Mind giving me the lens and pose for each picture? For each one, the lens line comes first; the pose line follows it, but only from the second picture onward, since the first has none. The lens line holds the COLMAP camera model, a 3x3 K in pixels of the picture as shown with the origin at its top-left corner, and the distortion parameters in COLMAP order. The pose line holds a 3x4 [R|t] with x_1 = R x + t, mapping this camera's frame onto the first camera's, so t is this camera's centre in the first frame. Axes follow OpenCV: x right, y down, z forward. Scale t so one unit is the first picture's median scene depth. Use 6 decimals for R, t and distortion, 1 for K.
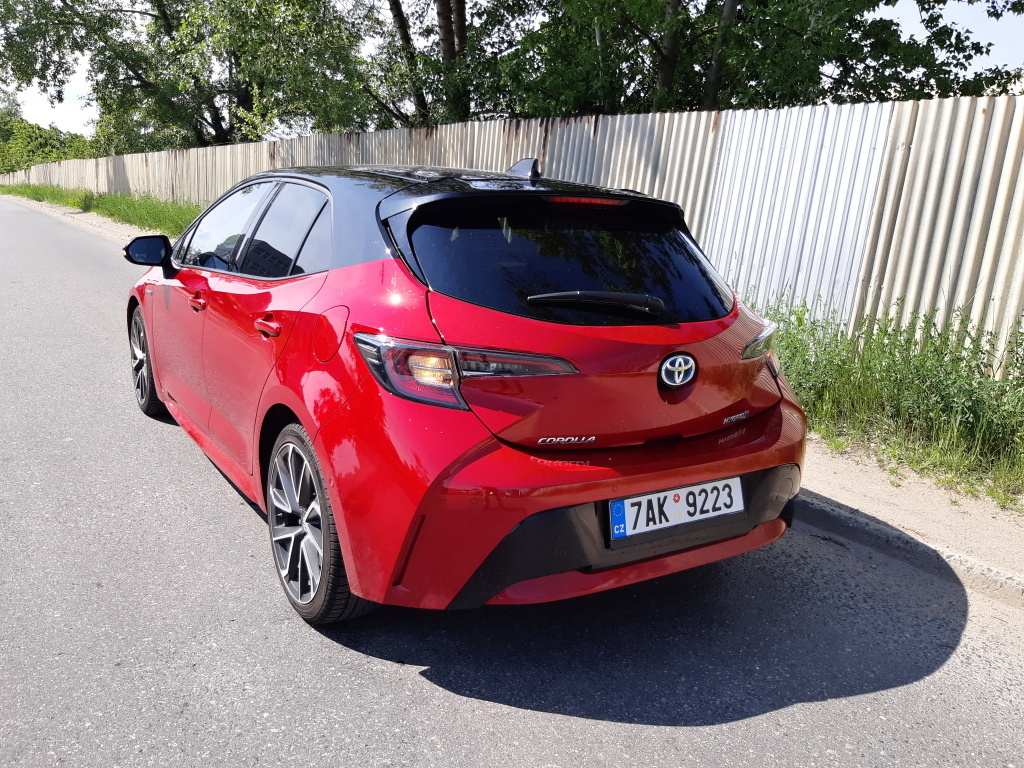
lens RADIAL K [[821.9, 0, 515.1], [0, 821.9, 354.9], [0, 0, 1]] dist [0.094625, -0.187861]
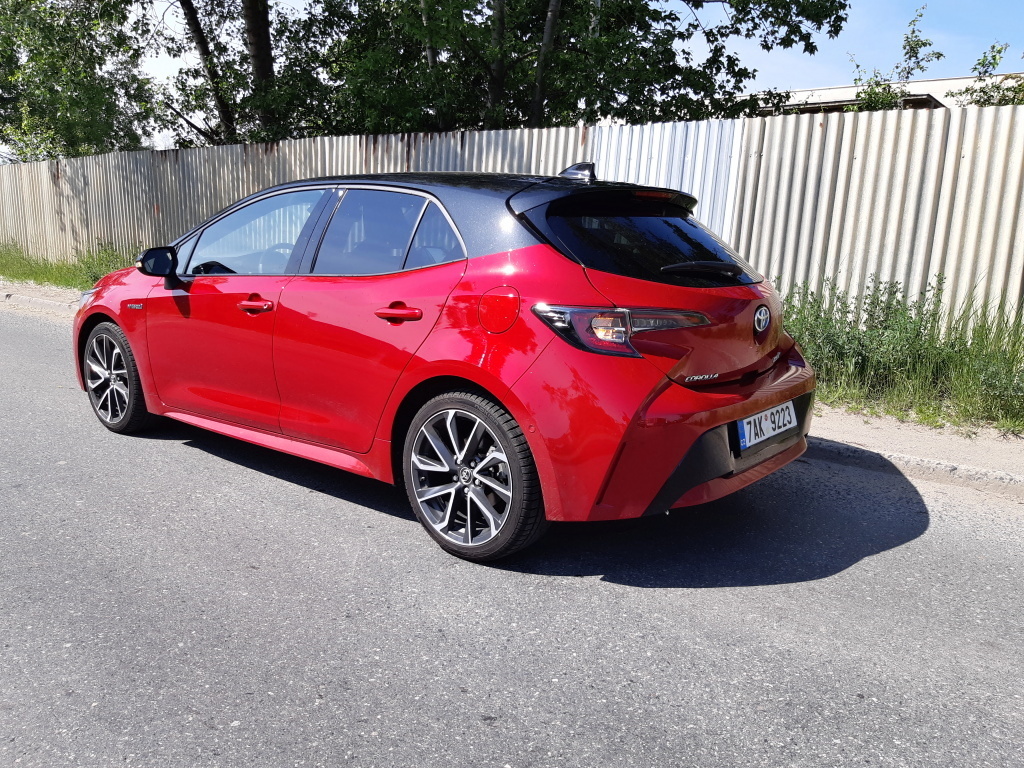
lens RADIAL K [[839.3, 0, 470.1], [0, 839.3, 361.6], [0, 0, 1]] dist [0.099611, -0.203738]
pose [[0.953861, -0.079237, 0.289604, -0.565178], [0.085141, 0.996338, -0.007822, 0.051058], [-0.287923, 0.032118, 0.957115, -0.128458]]
